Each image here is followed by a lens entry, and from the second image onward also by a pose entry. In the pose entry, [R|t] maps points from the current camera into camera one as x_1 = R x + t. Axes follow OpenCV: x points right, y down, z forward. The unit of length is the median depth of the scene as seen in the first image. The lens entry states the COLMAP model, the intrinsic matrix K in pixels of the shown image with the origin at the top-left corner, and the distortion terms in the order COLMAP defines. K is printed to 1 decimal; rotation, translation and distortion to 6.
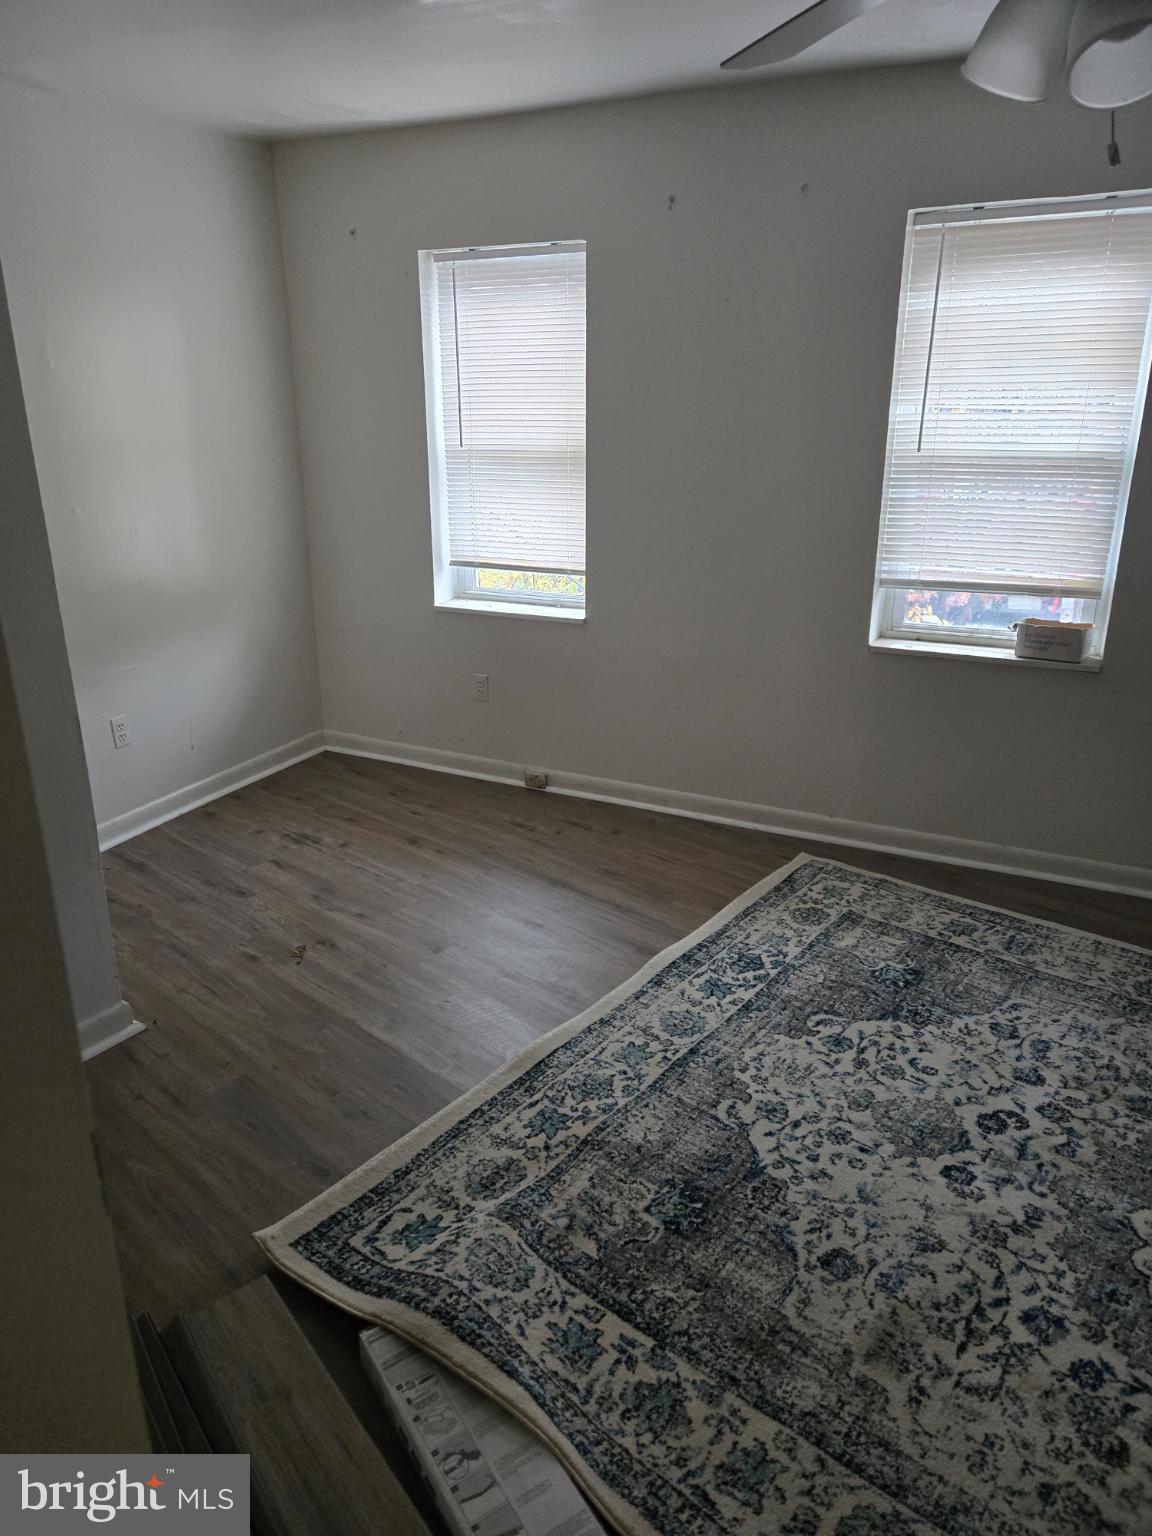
lens RADIAL K [[1024.2, 0, 556.3], [0, 1024.2, 758.6], [0, 0, 1]] dist [0.076048, -0.062947]
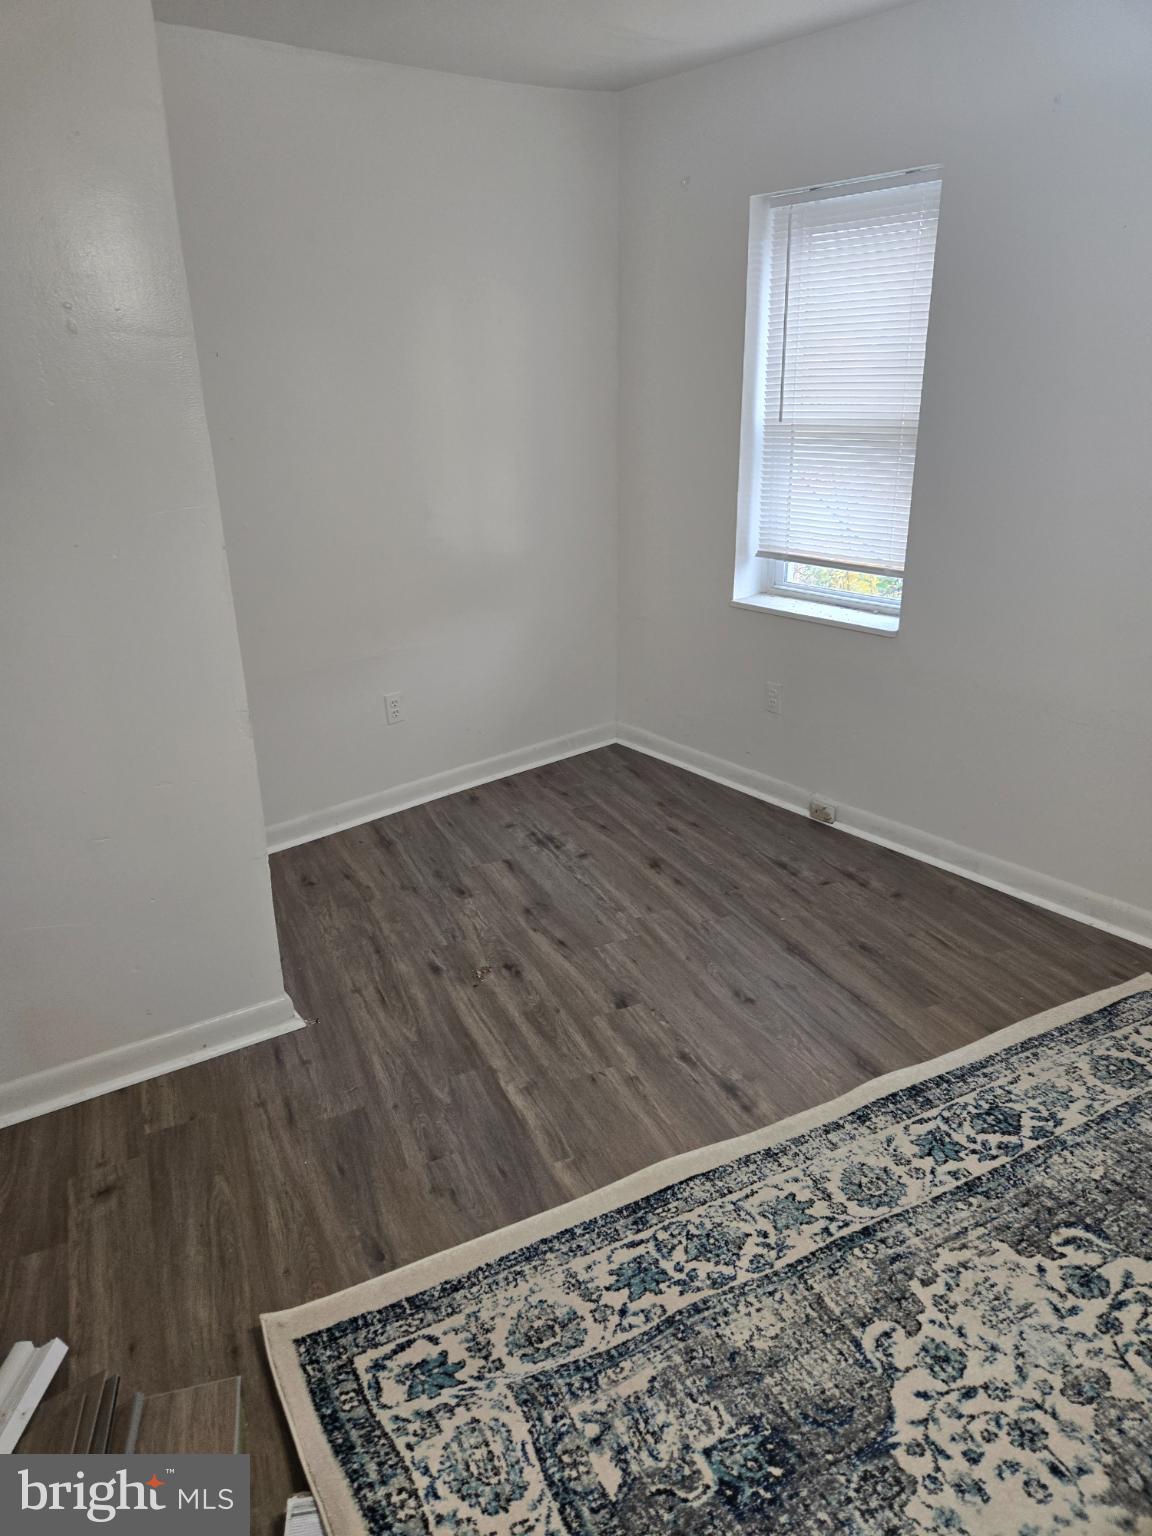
lens RADIAL K [[1024.2, 0, 556.3], [0, 1024.2, 758.6], [0, 0, 1]] dist [0.076048, -0.062947]
pose [[0.913565, 0.132307, -0.384569, 0.170306], [-0.119162, 0.991183, 0.057930, -0.078870], [0.388843, -0.007097, 0.921277, 0.202209]]
